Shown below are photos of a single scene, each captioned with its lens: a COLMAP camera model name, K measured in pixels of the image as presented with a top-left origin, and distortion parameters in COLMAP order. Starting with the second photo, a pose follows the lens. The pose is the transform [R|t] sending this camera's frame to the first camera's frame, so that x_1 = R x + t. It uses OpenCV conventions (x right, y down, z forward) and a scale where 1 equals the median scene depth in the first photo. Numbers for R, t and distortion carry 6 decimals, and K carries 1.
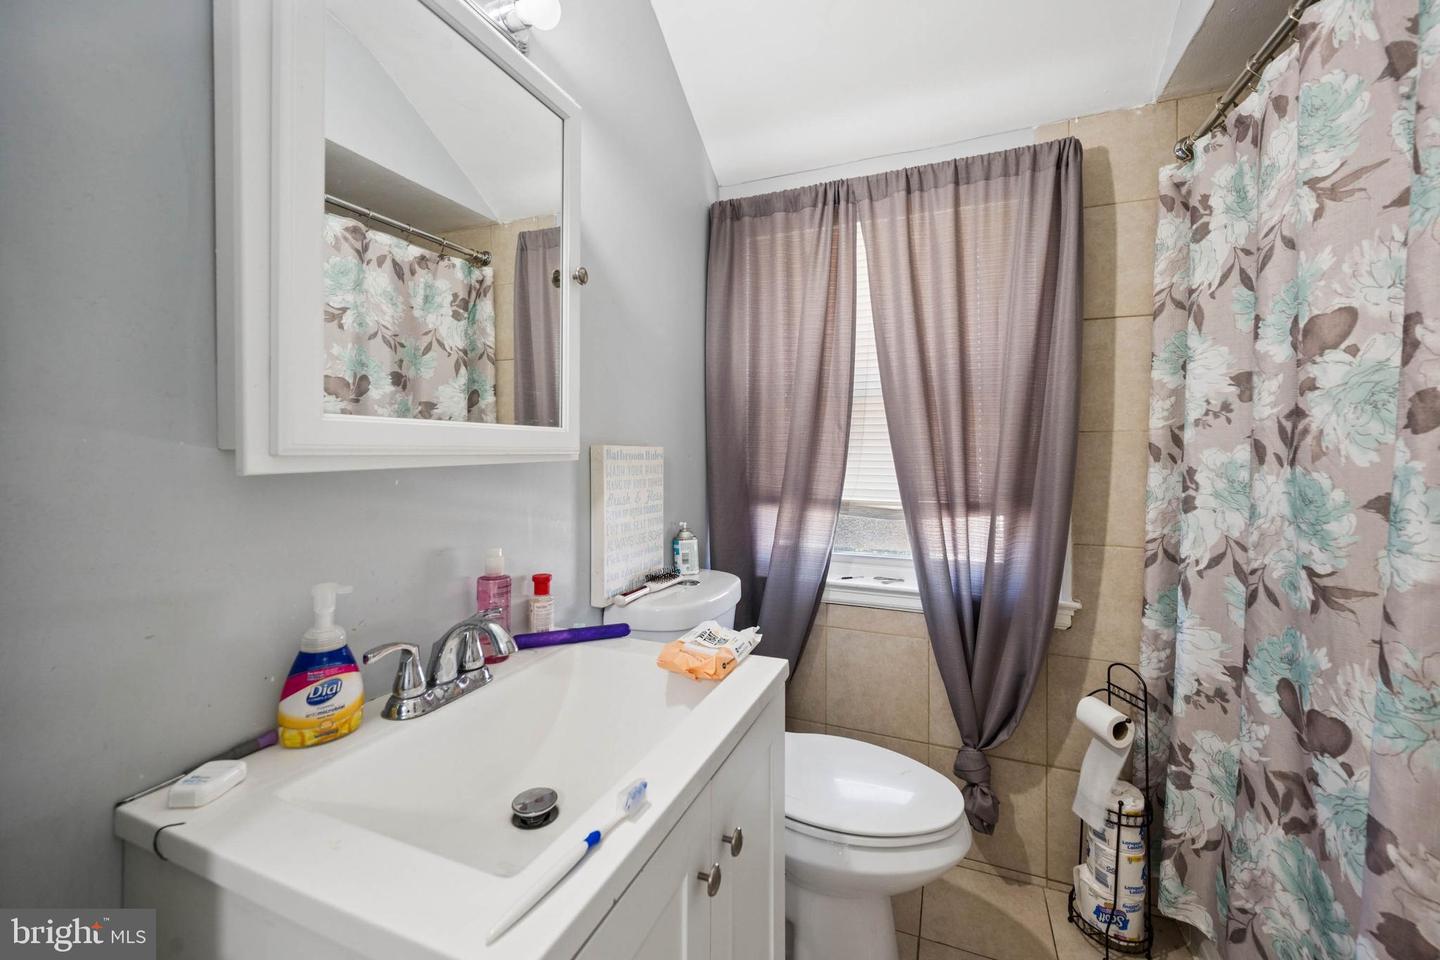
lens RADIAL K [[568.2, 0, 724.0], [0, 568.2, 443.9], [0, 0, 1]] dist [-0.001964, -0.000813]
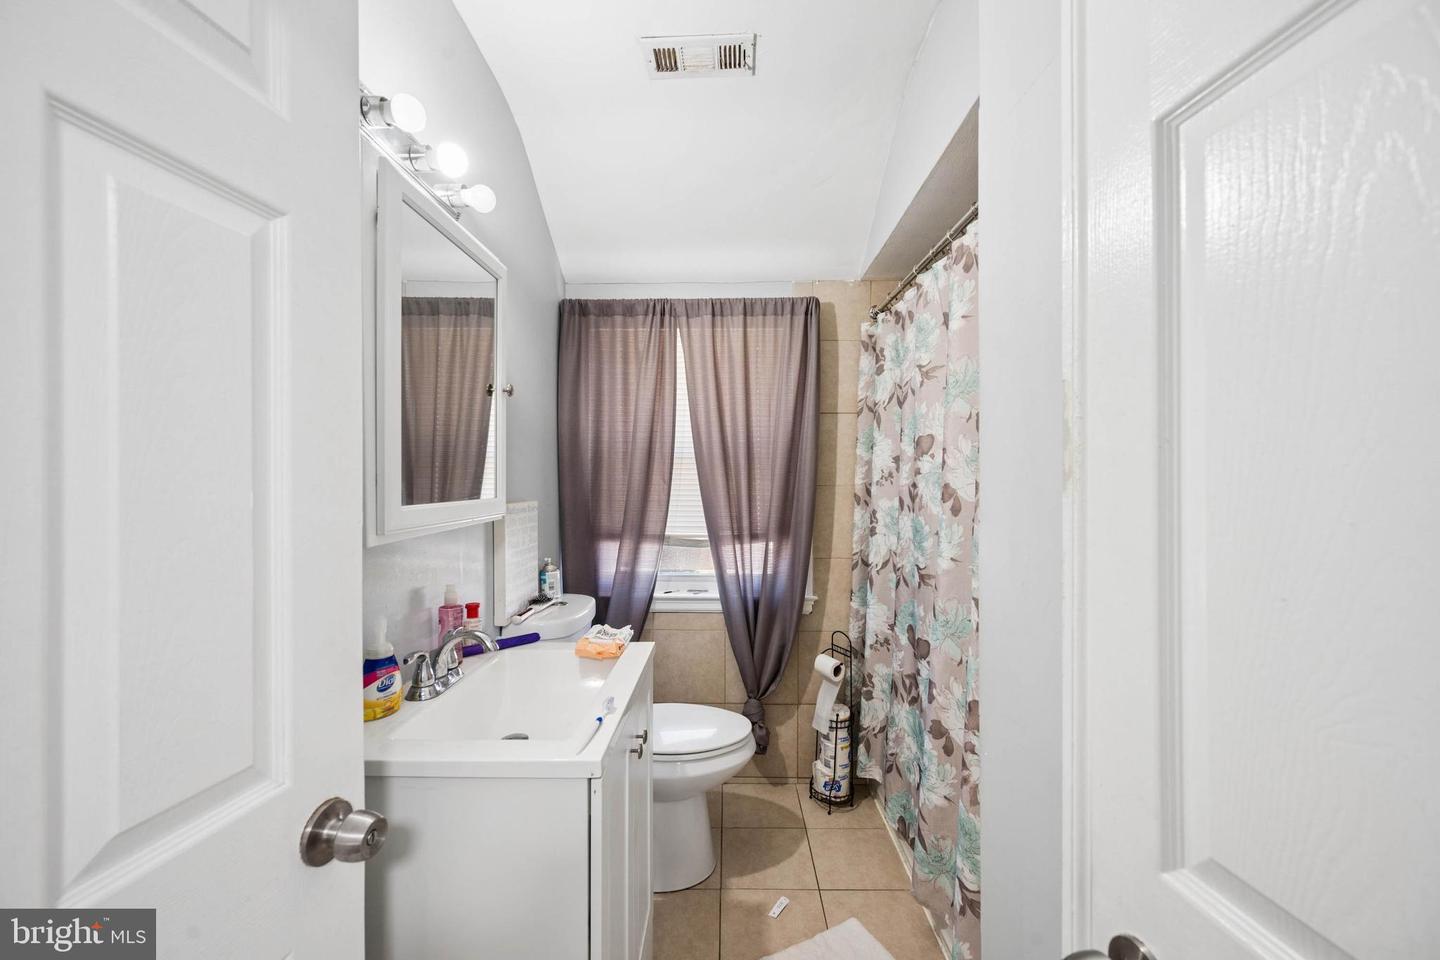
lens RADIAL K [[568.2, 0, 720.0], [0, 568.2, 474.4], [0, 0, 1]] dist [-0.001964, -0.000813]
pose [[0.931068, -0.001351, 0.364843, -0.207809], [-0.003379, 0.999918, 0.012325, -0.078208], [-0.364830, -0.012708, 0.930987, -0.384075]]
